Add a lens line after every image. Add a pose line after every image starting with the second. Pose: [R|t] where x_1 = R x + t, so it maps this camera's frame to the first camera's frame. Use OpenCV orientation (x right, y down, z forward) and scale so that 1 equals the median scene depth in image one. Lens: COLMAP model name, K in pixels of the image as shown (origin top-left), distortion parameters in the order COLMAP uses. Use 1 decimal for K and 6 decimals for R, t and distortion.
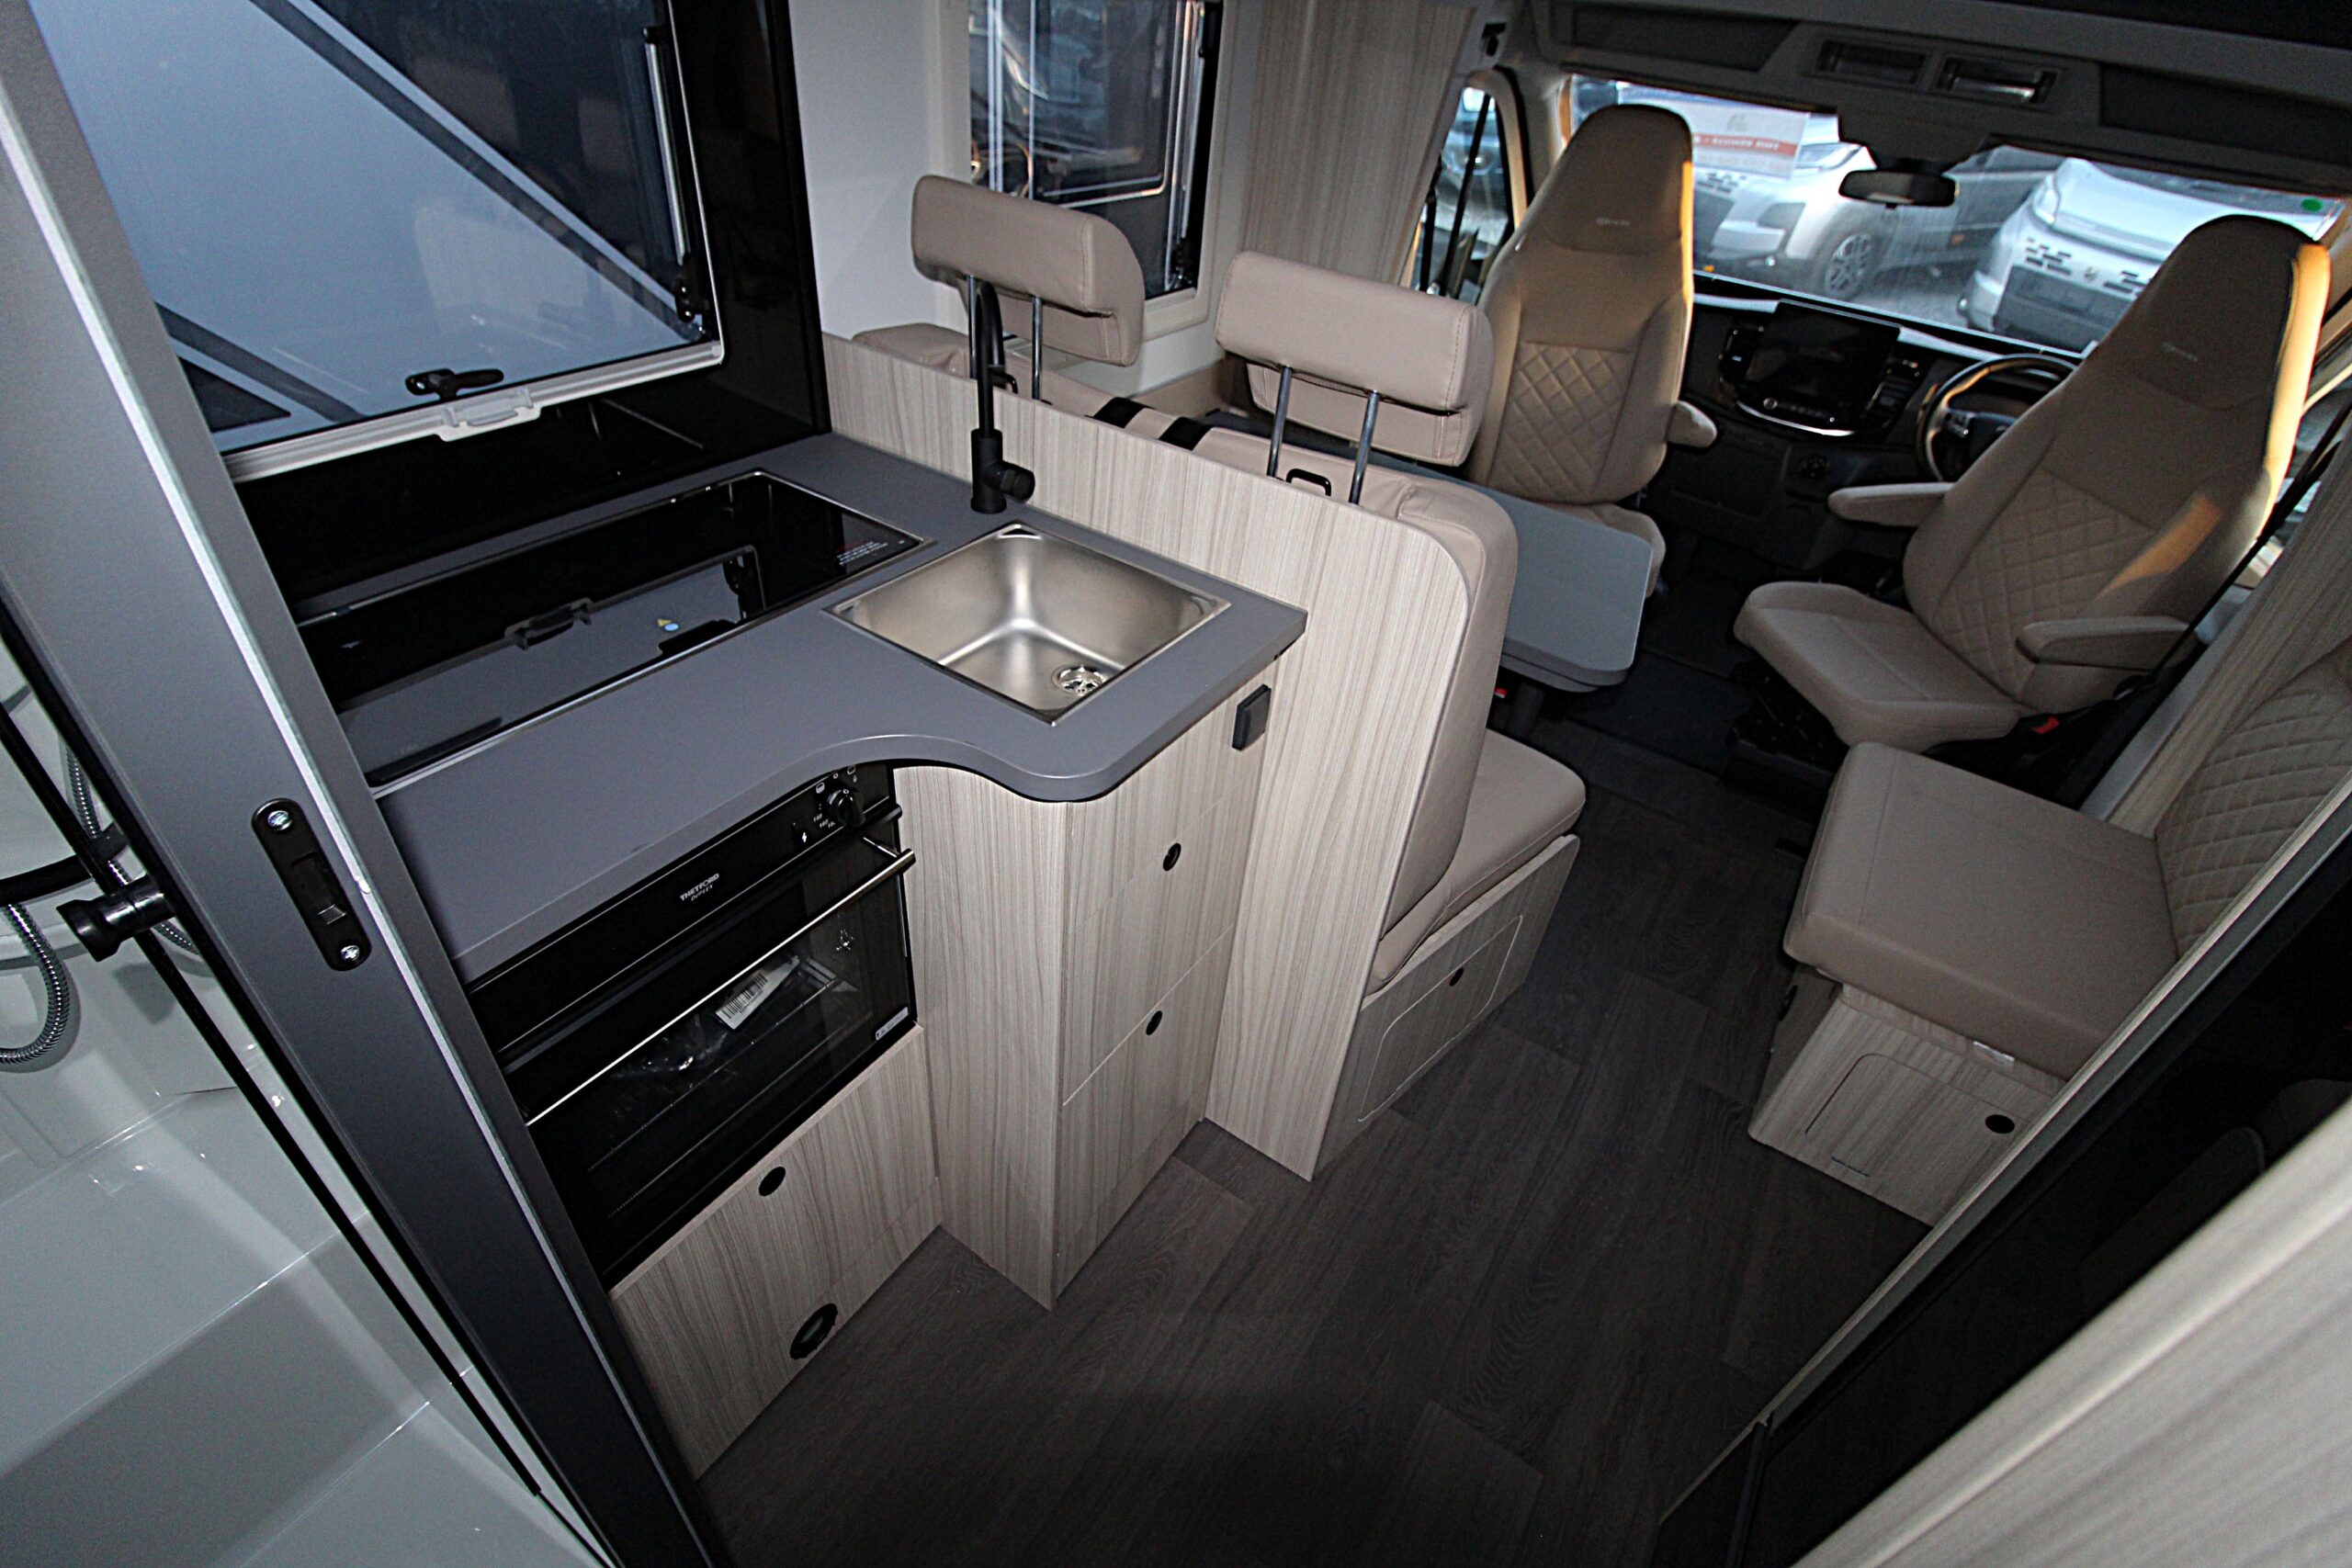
lens RADIAL K [[1090.5, 0, 1177.2], [0, 1090.5, 773.5], [0, 0, 1]] dist [-0.008789, -0.006196]
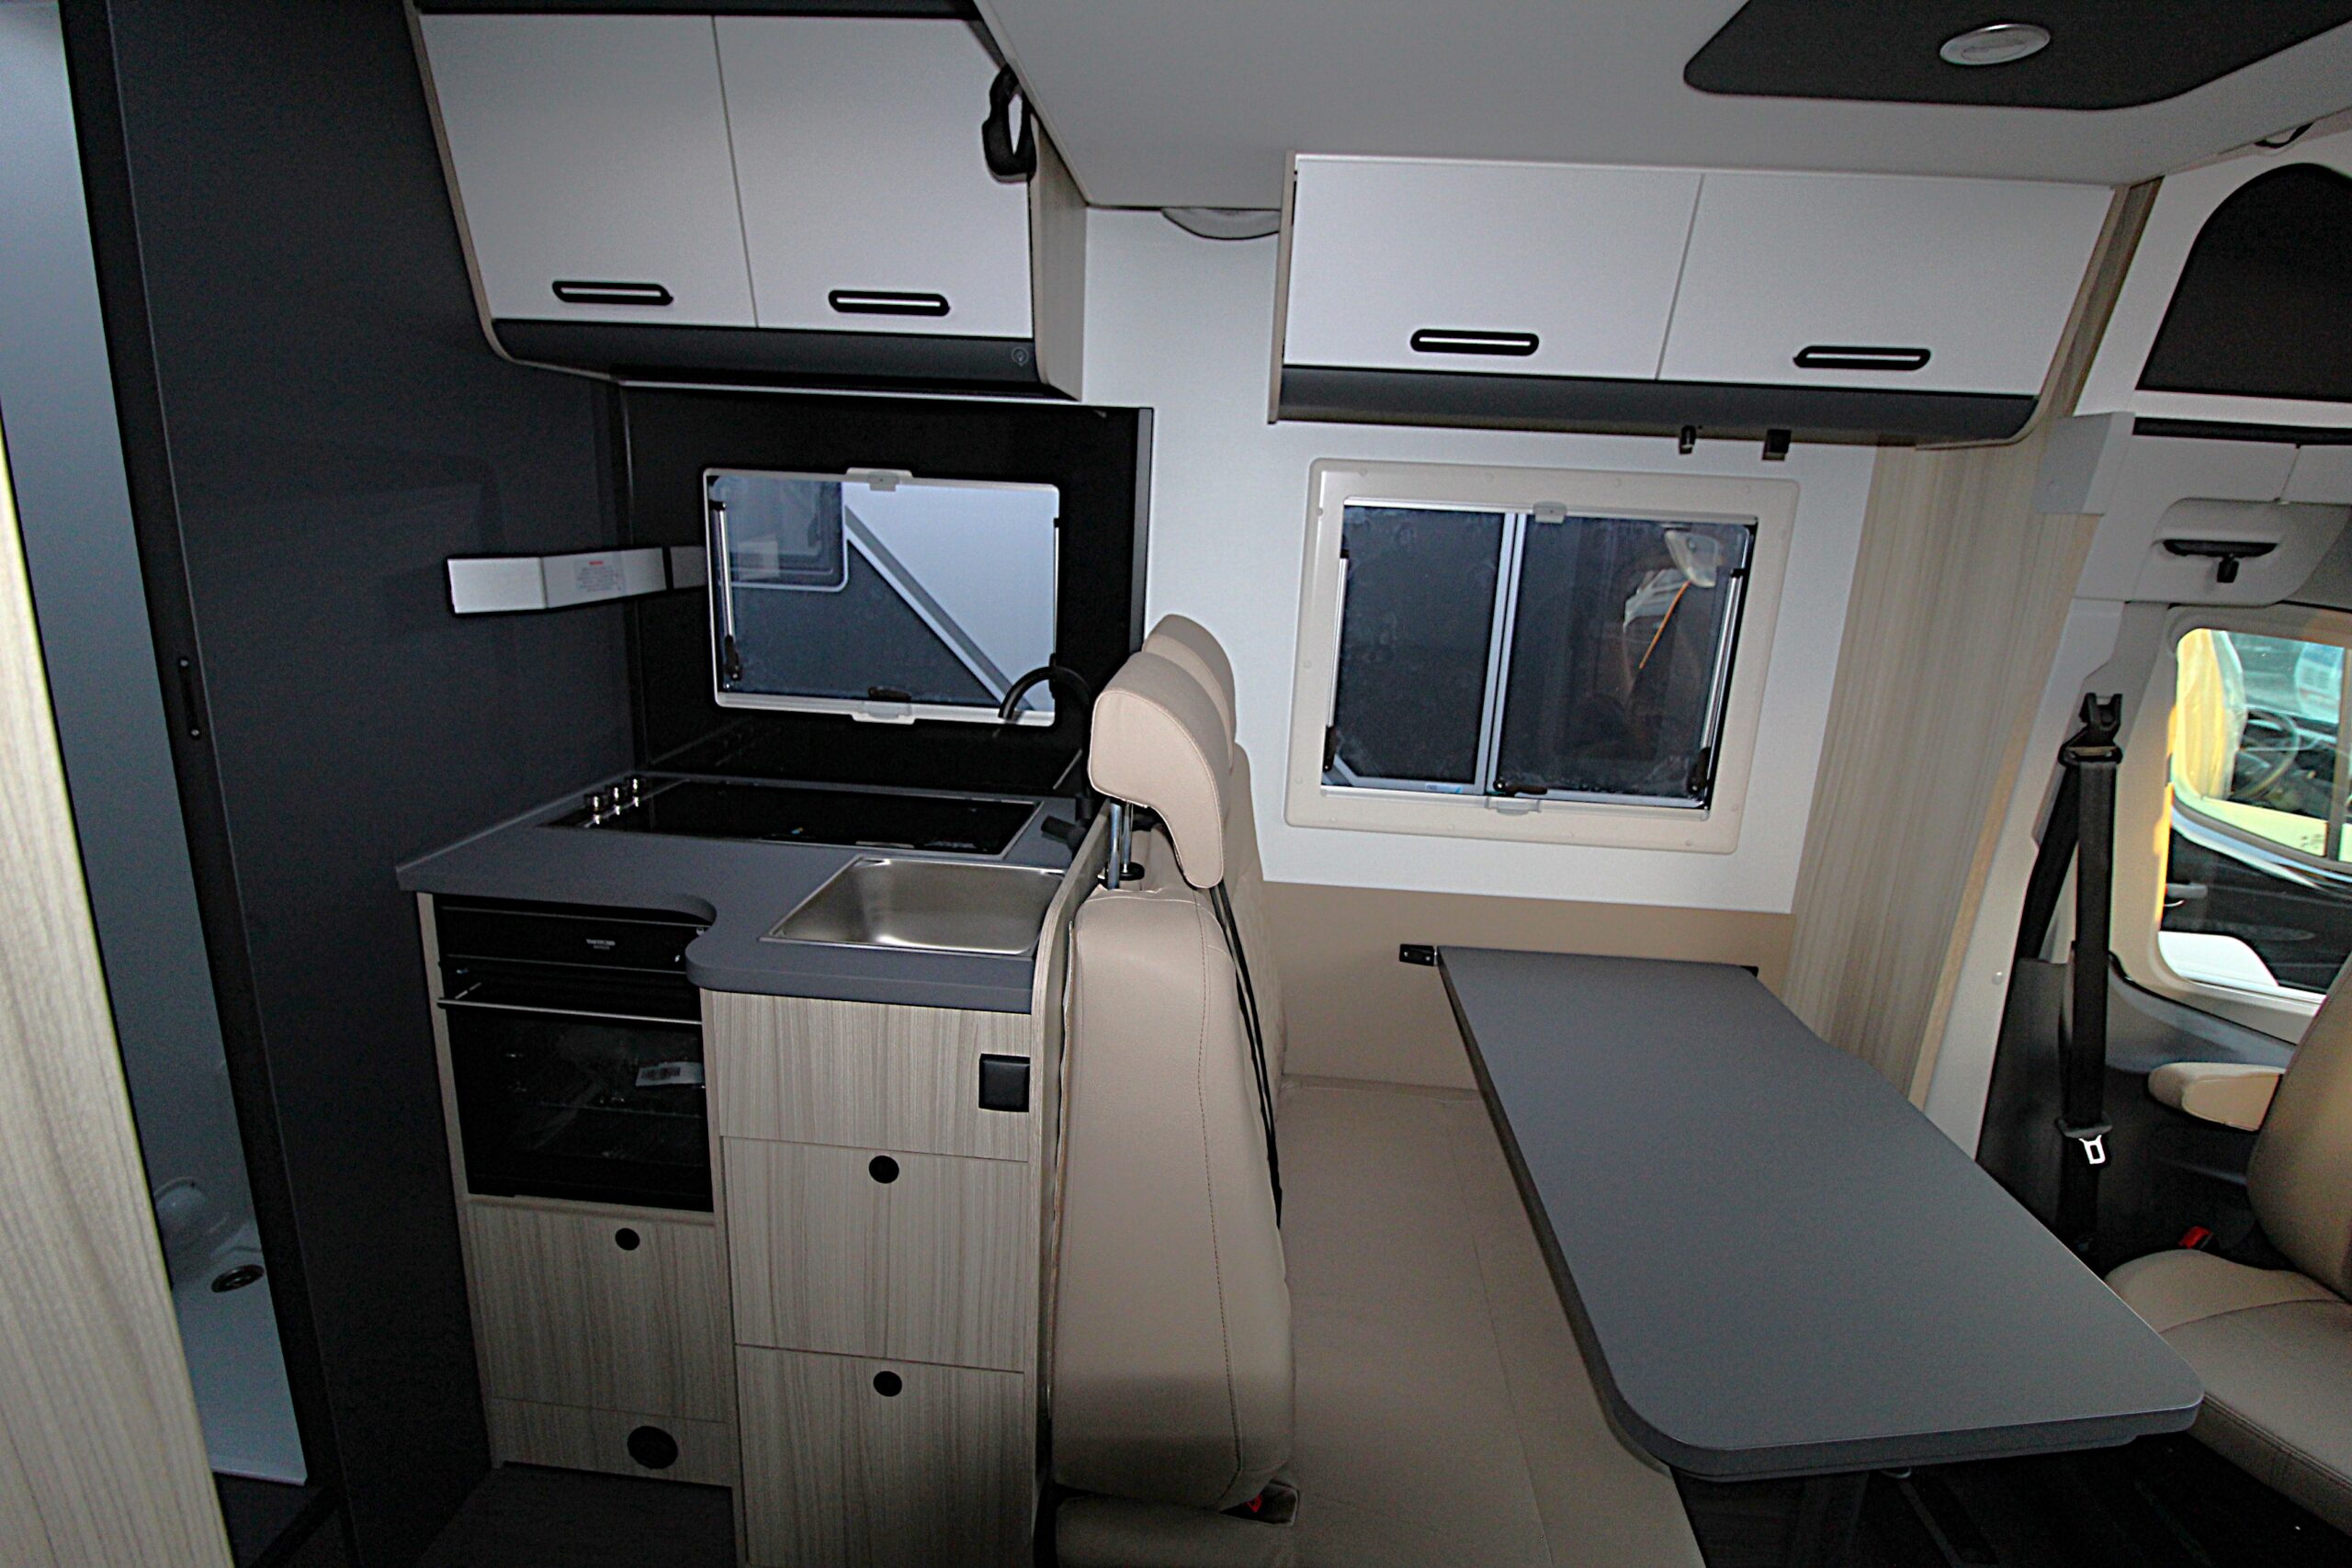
lens RADIAL K [[1090.5, 0, 1189.8], [0, 1090.5, 772.6], [0, 0, 1]] dist [-0.008789, -0.006196]
pose [[0.505140, 0.138066, -0.851922, 0.493104], [-0.526794, 0.831222, -0.177647, -0.102432], [0.683609, 0.538524, 0.492616, 0.273831]]
